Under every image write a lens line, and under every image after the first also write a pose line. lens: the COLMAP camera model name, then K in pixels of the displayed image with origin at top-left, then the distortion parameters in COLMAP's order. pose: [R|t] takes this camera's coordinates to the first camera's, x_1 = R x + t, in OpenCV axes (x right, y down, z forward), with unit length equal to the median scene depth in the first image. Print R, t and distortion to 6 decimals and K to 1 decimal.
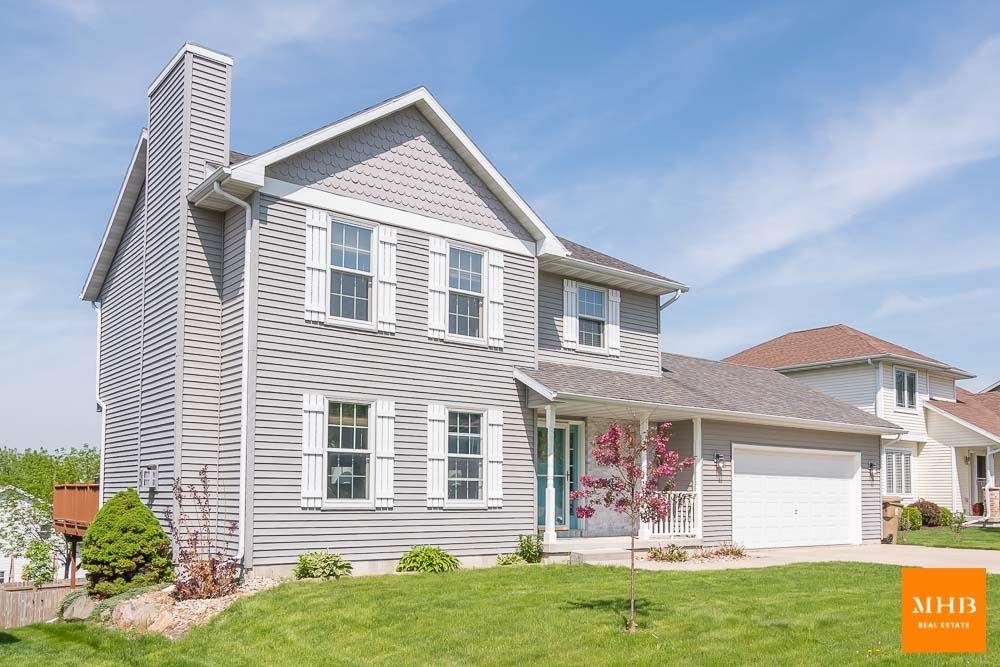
lens RADIAL K [[678.0, 0, 499.5], [0, 678.0, 326.2], [0, 0, 1]] dist [0.002653, 0.002030]
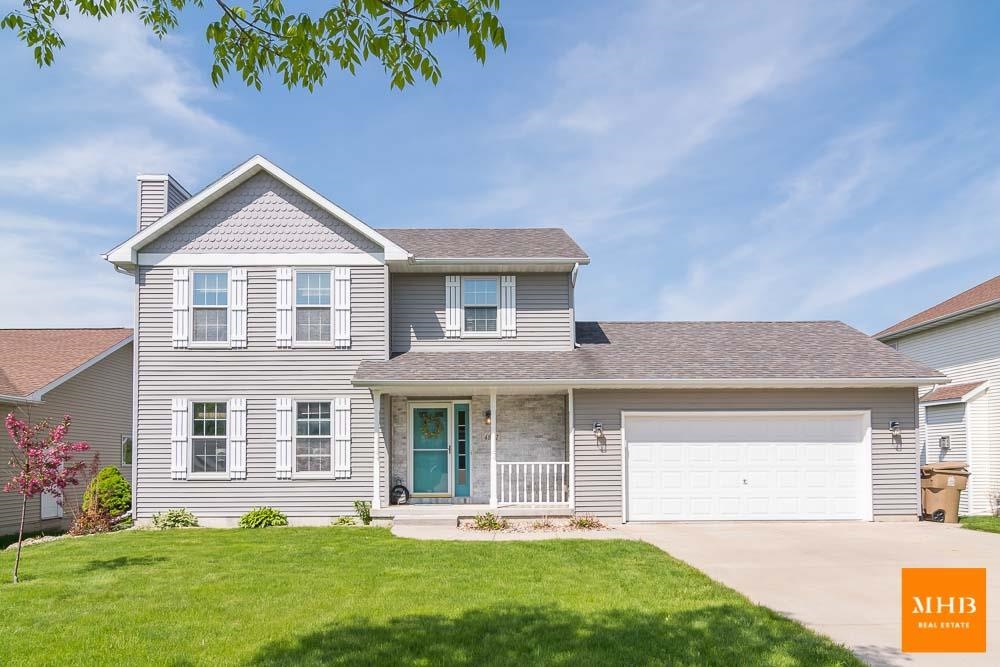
lens RADIAL K [[553.2, 0, 498.9], [0, 553.2, 342.2], [0, 0, 1]] dist [0.000790, 0.001897]
pose [[0.850188, -0.125402, -0.511326, 0.767481], [0.138027, 0.990338, -0.013381, 0.078006], [0.508064, -0.059201, 0.859282, 0.303838]]
